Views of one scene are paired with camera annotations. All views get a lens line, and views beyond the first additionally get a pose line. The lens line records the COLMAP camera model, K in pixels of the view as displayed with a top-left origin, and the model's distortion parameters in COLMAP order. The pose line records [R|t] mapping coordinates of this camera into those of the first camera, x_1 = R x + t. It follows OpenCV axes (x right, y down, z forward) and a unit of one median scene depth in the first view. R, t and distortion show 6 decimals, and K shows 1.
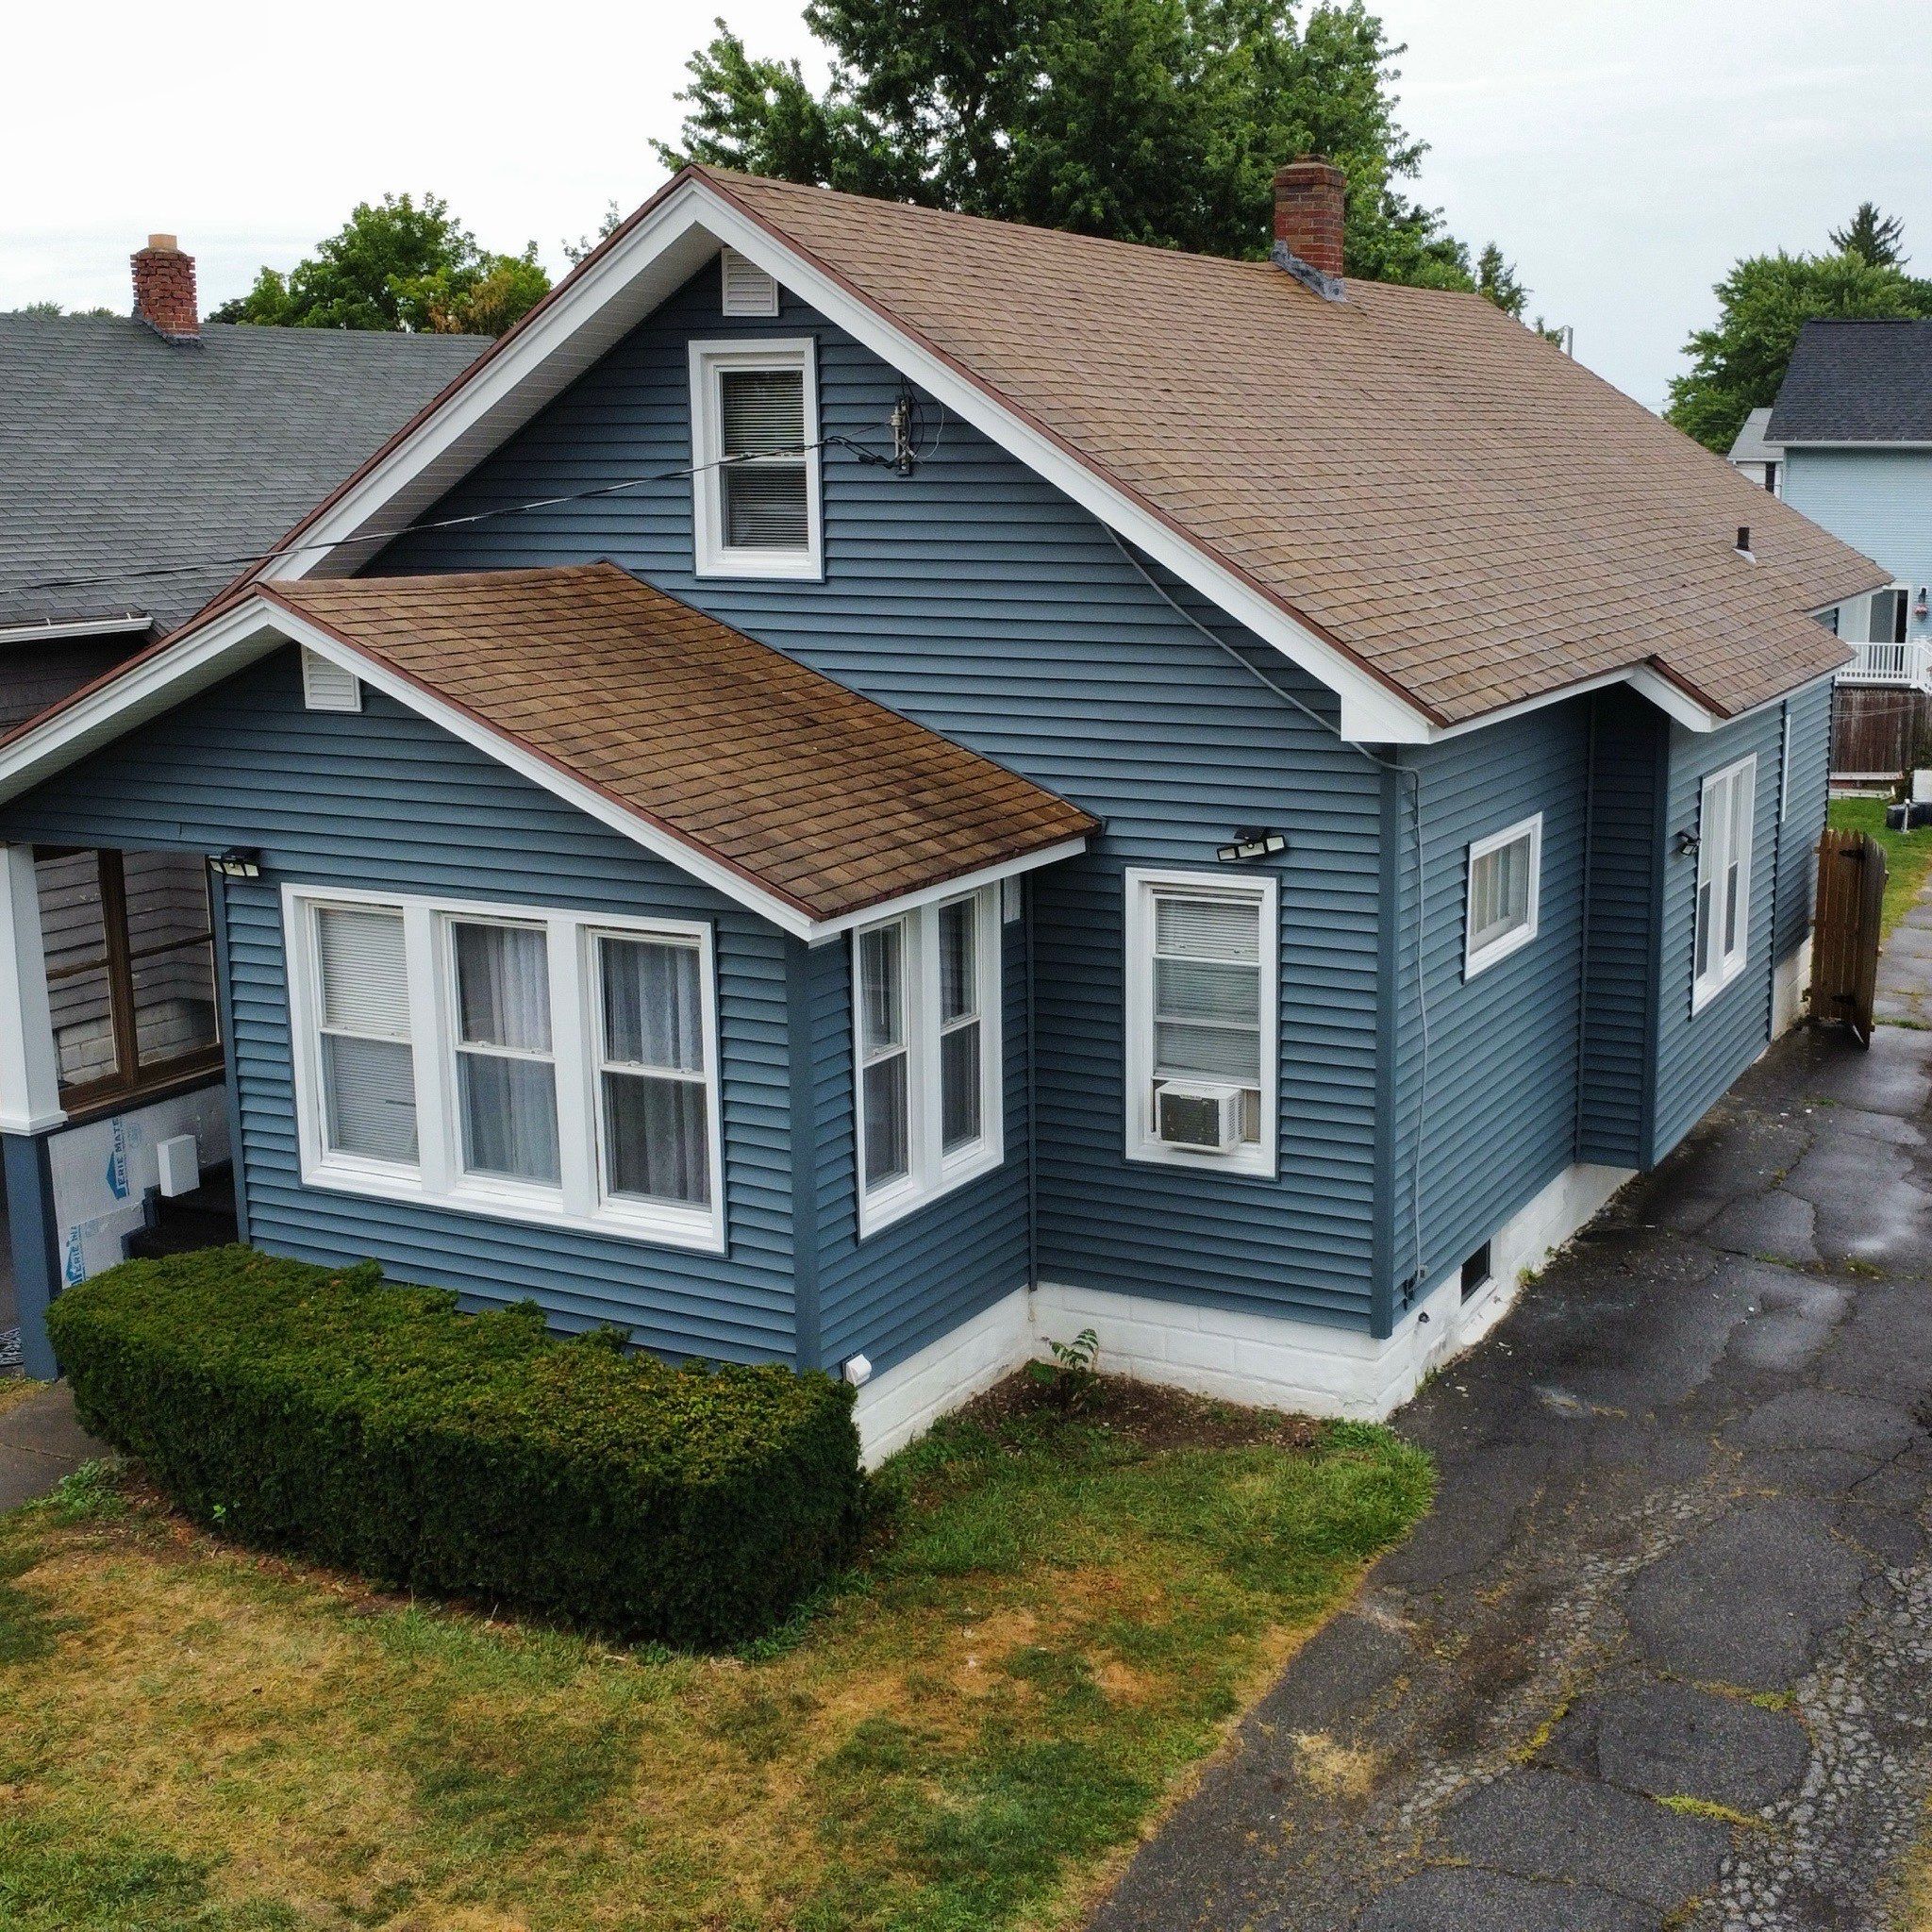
lens RADIAL K [[2480.7, 0, 968.5], [0, 2480.7, 962.2], [0, 0, 1]] dist [-0.040634, 0.000000]
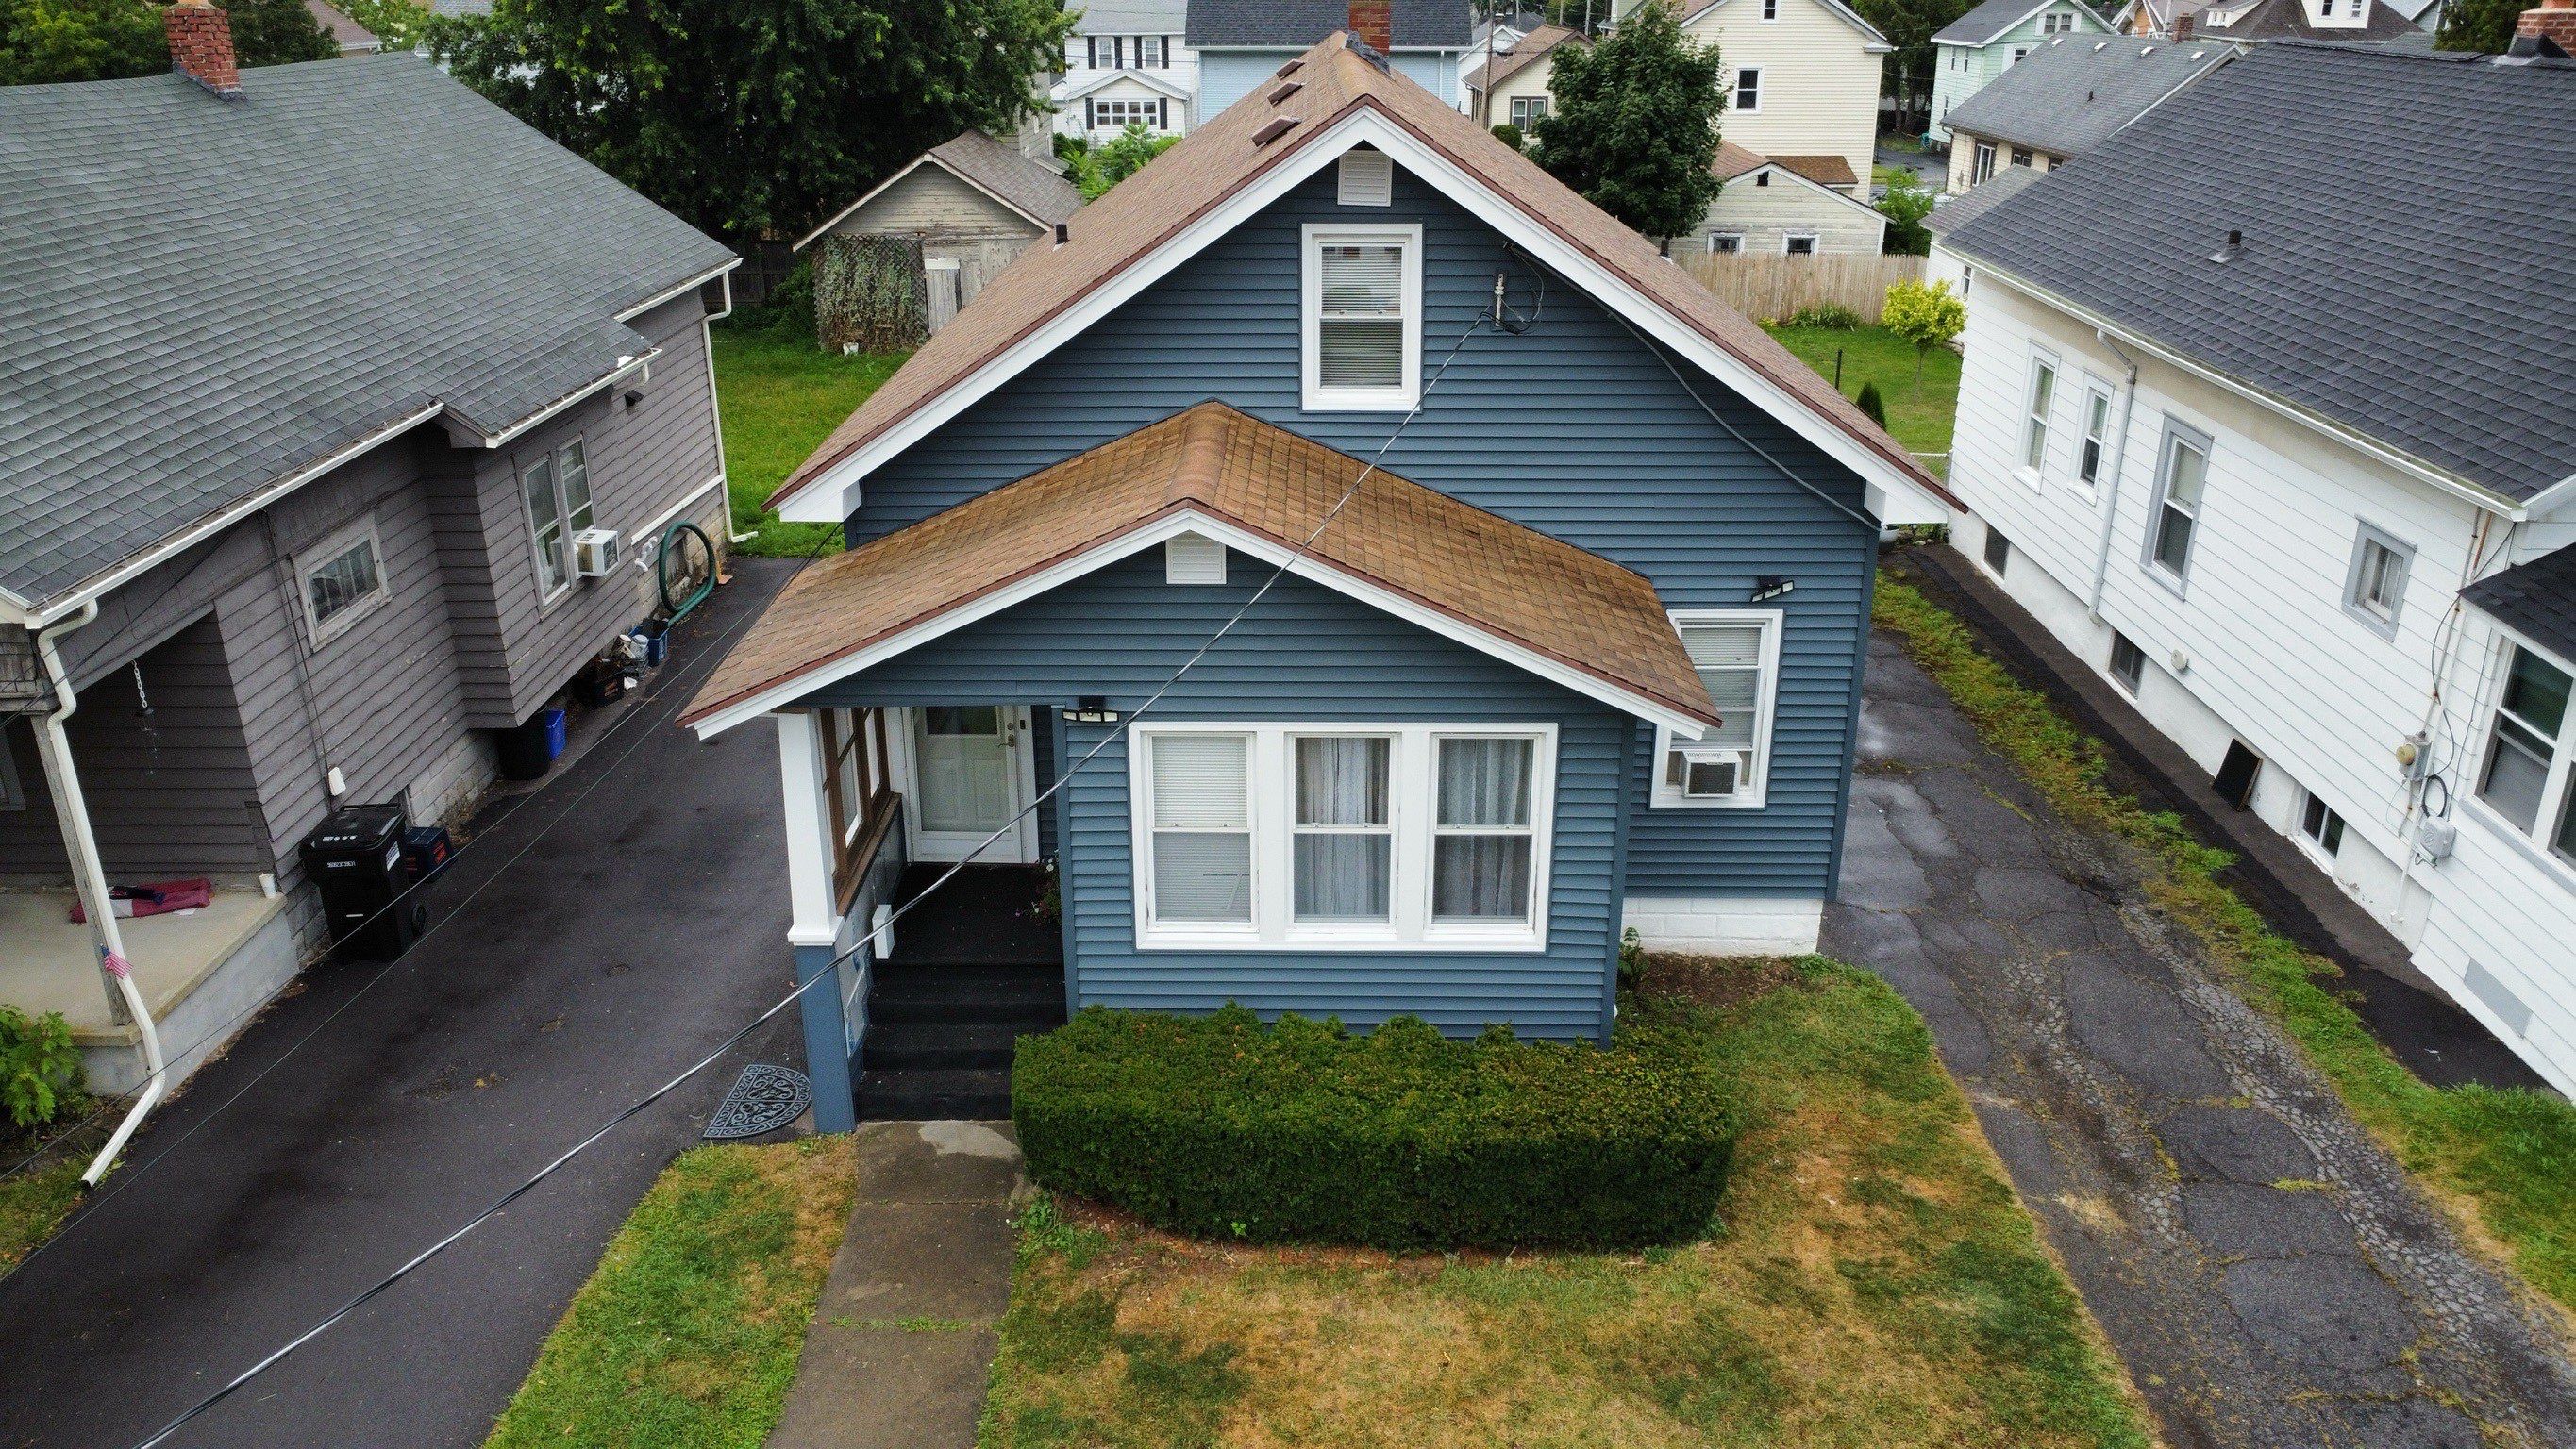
lens RADIAL K [[1872.1, 0, 1244.6], [0, 1872.1, 767.0], [0, 0, 1]] dist [-0.029760, -0.005098]
pose [[0.907642, -0.168365, 0.384497, -0.599299], [0.094980, 0.974650, 0.202575, -0.196841], [-0.408857, -0.147346, 0.900625, 0.146672]]
